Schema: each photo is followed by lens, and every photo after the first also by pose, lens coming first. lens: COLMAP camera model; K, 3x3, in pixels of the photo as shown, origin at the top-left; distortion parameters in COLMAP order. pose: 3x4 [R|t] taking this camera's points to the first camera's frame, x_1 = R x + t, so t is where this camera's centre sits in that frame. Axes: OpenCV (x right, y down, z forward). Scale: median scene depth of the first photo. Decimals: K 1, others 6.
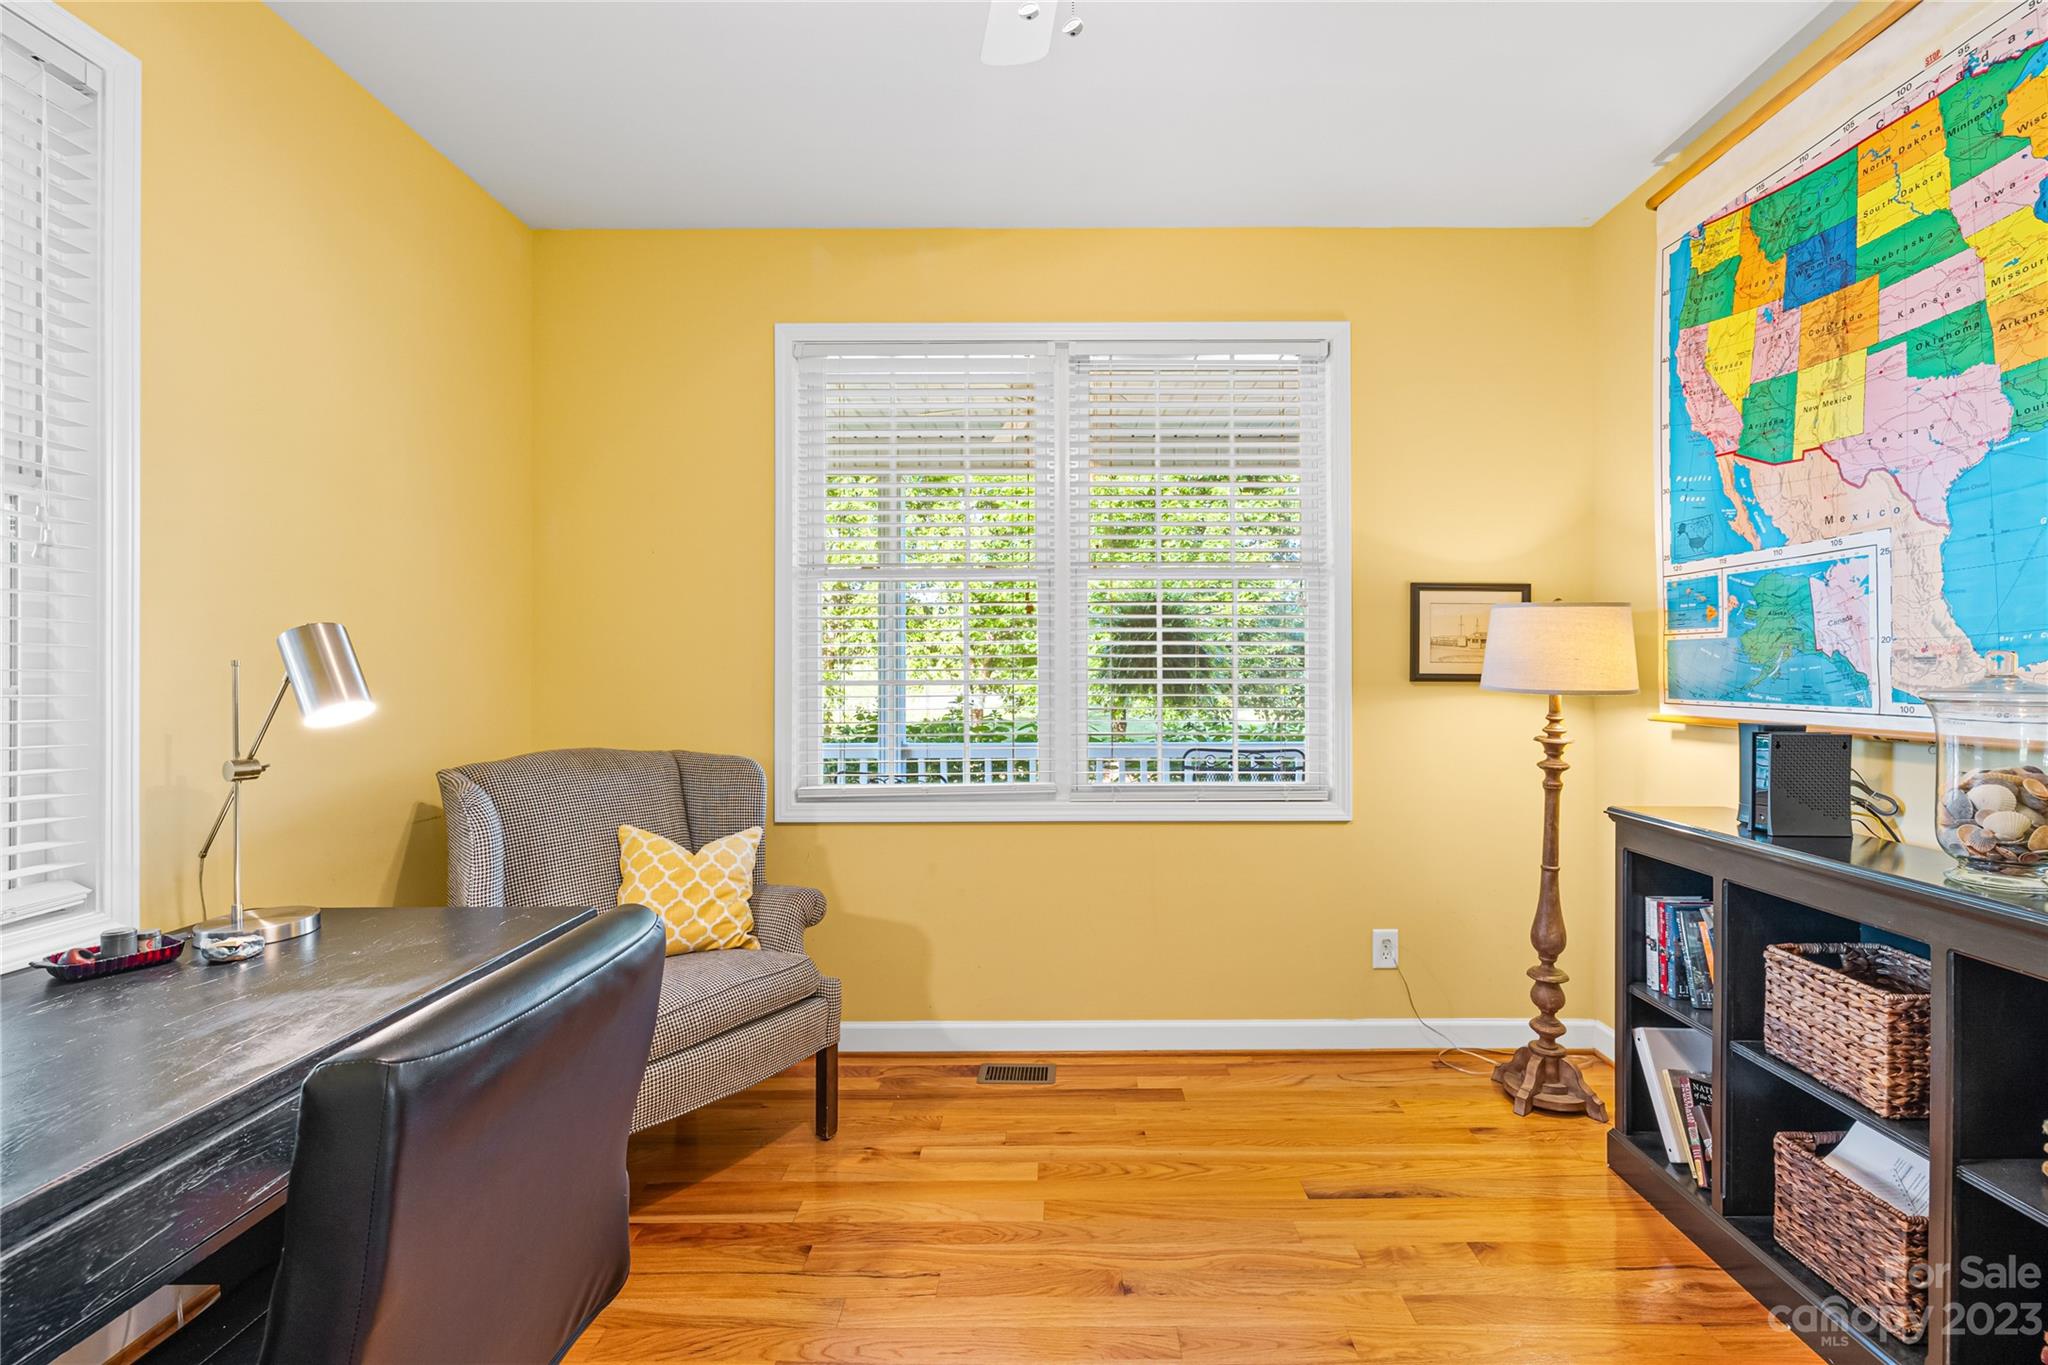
lens RADIAL K [[916.0, 0, 1029.4], [0, 916.0, 666.2], [0, 0, 1]] dist [-0.000065, -0.000273]
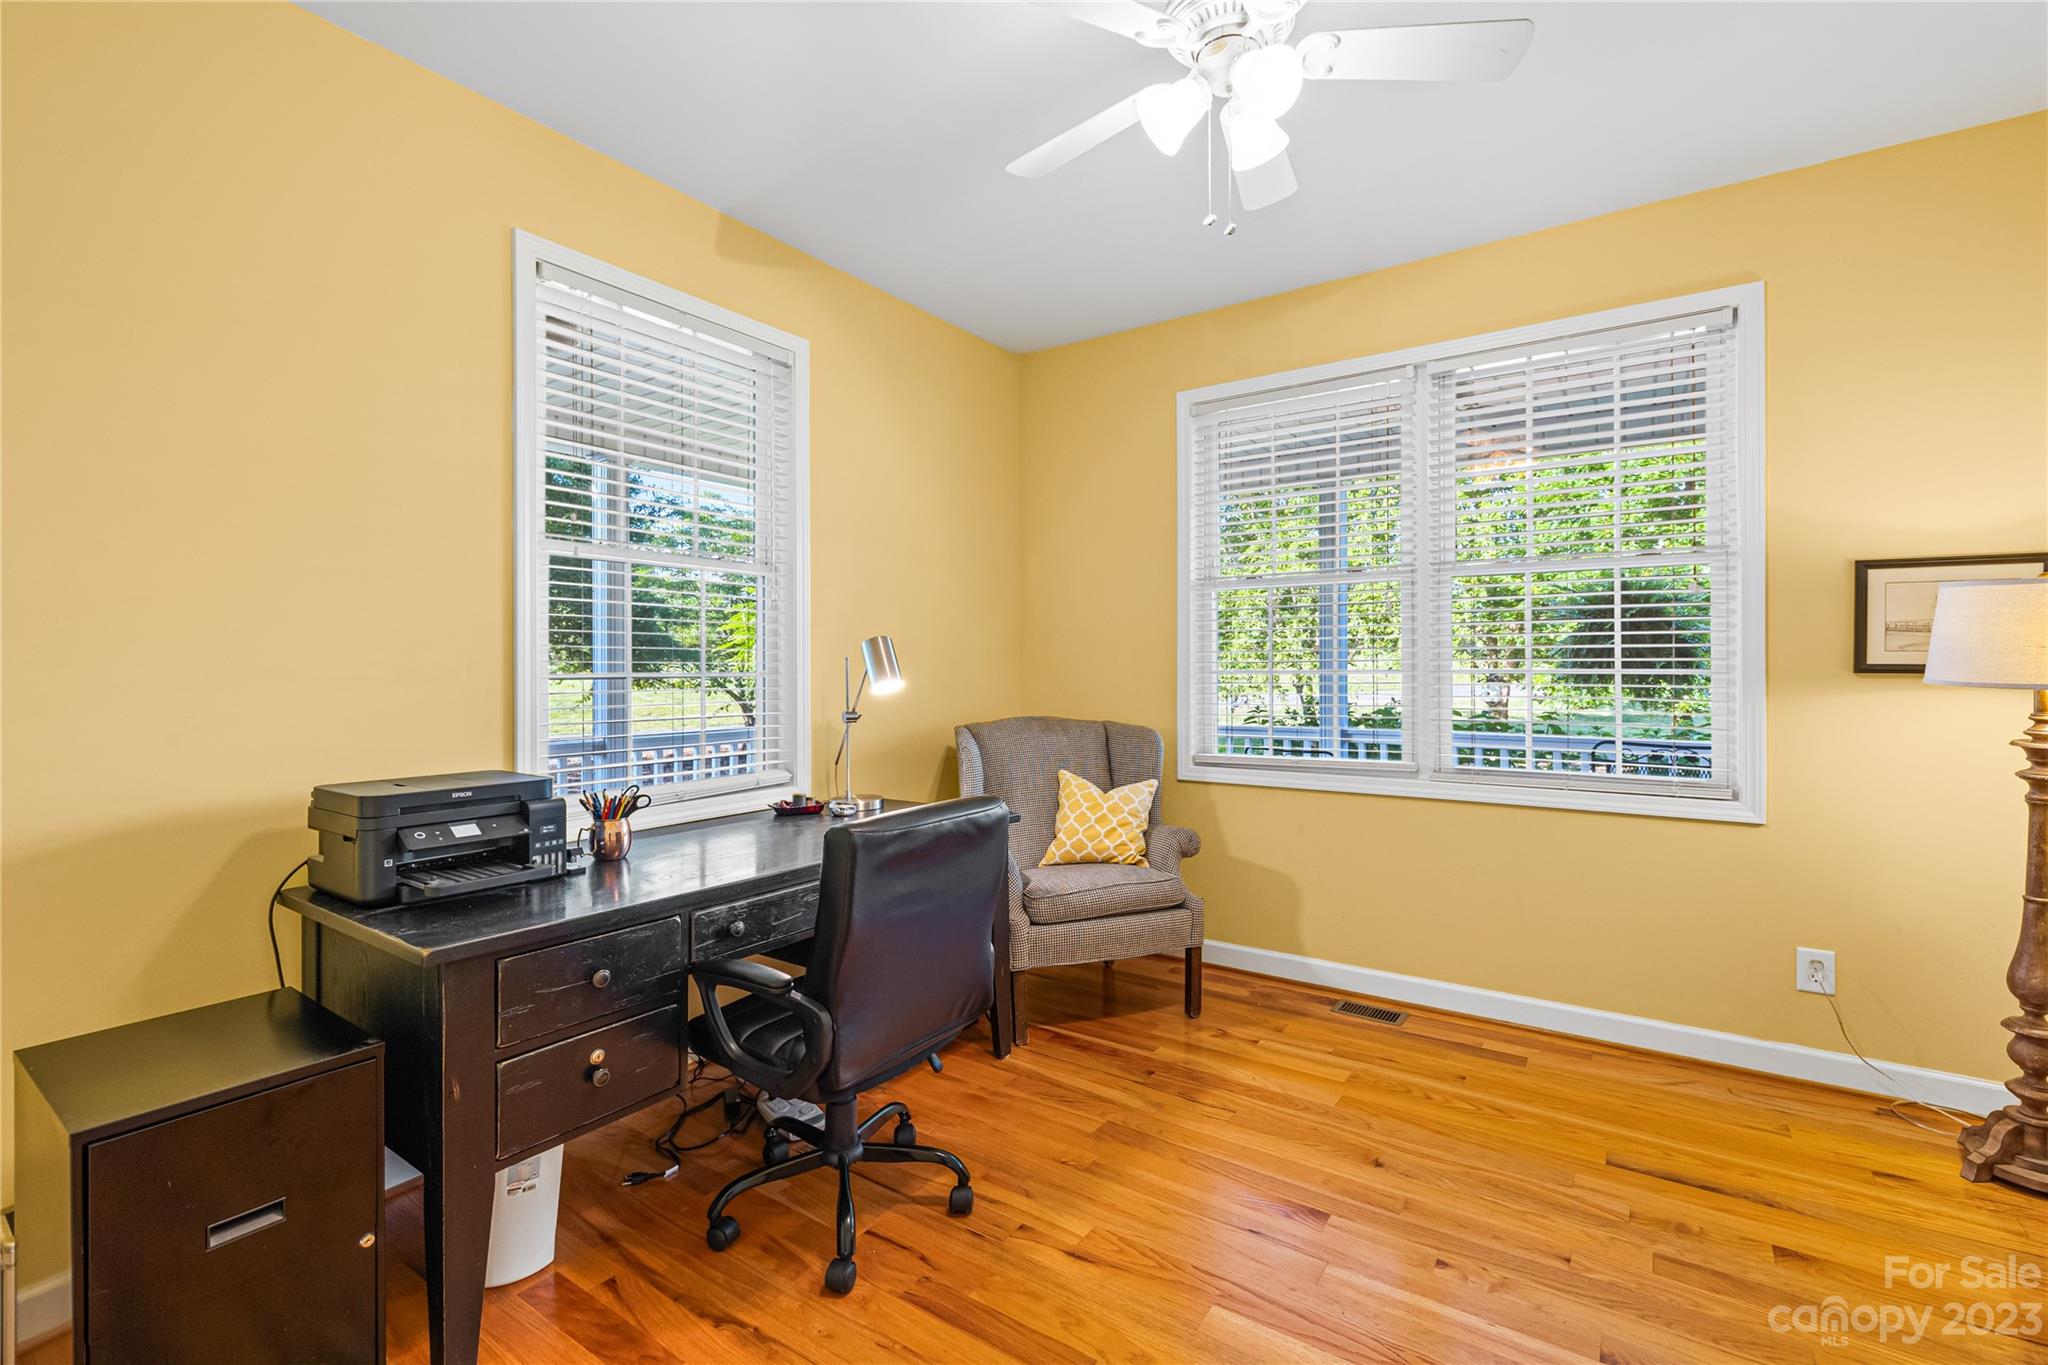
lens RADIAL K [[880.4, 0, 1013.0], [0, 880.4, 663.3], [0, 0, 1]] dist [0.001985, 0.000239]
pose [[0.828029, -0.001042, -0.560684, 0.250388], [0.004549, 0.999978, 0.004860, -0.000805], [0.560667, -0.006575, 0.828015, -0.173732]]
